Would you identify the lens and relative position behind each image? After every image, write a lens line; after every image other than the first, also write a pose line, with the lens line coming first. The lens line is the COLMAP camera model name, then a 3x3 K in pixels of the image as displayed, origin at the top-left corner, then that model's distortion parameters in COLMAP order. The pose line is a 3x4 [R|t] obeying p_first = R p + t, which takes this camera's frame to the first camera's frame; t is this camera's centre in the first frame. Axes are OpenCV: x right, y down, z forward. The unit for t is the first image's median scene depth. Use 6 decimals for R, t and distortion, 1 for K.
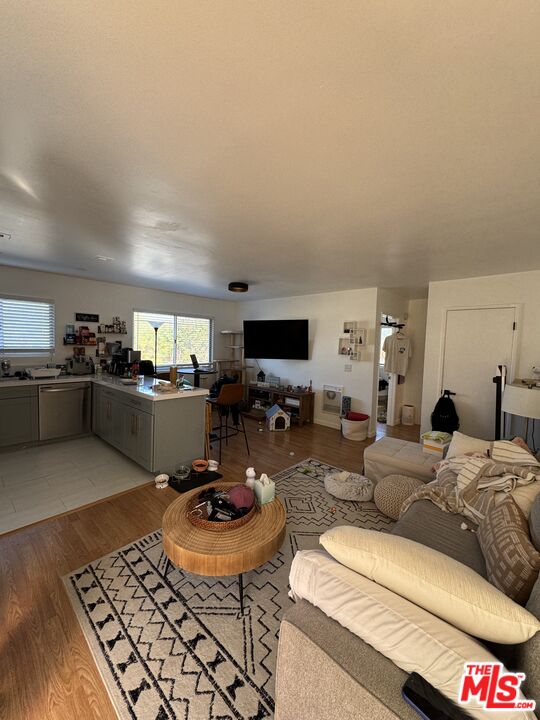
lens RADIAL K [[293.1, 0, 270.4], [0, 293.1, 359.2], [0, 0, 1]] dist [-0.002344, 0.000041]
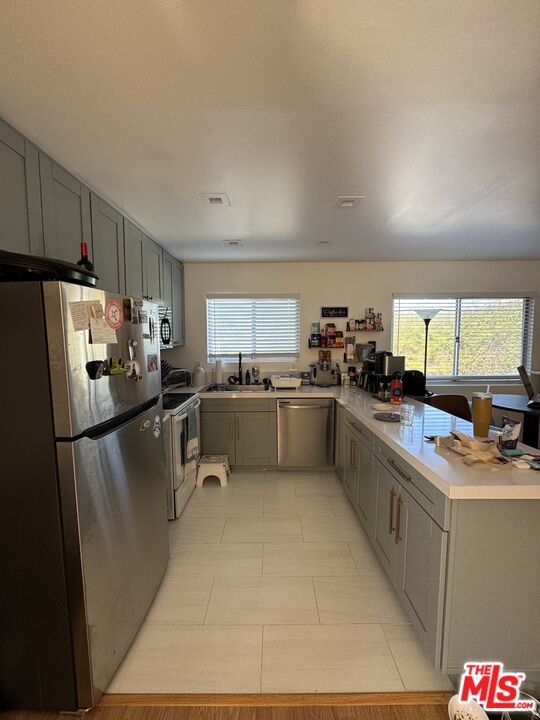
lens RADIAL K [[293.1, 0, 270.1], [0, 293.1, 363.8], [0, 0, 1]] dist [-0.002344, 0.000041]
pose [[0.682760, 0.029312, -0.730054, -0.178926], [-0.015391, 0.999550, 0.025739, -0.023472], [0.730481, -0.006337, 0.682904, 0.358304]]
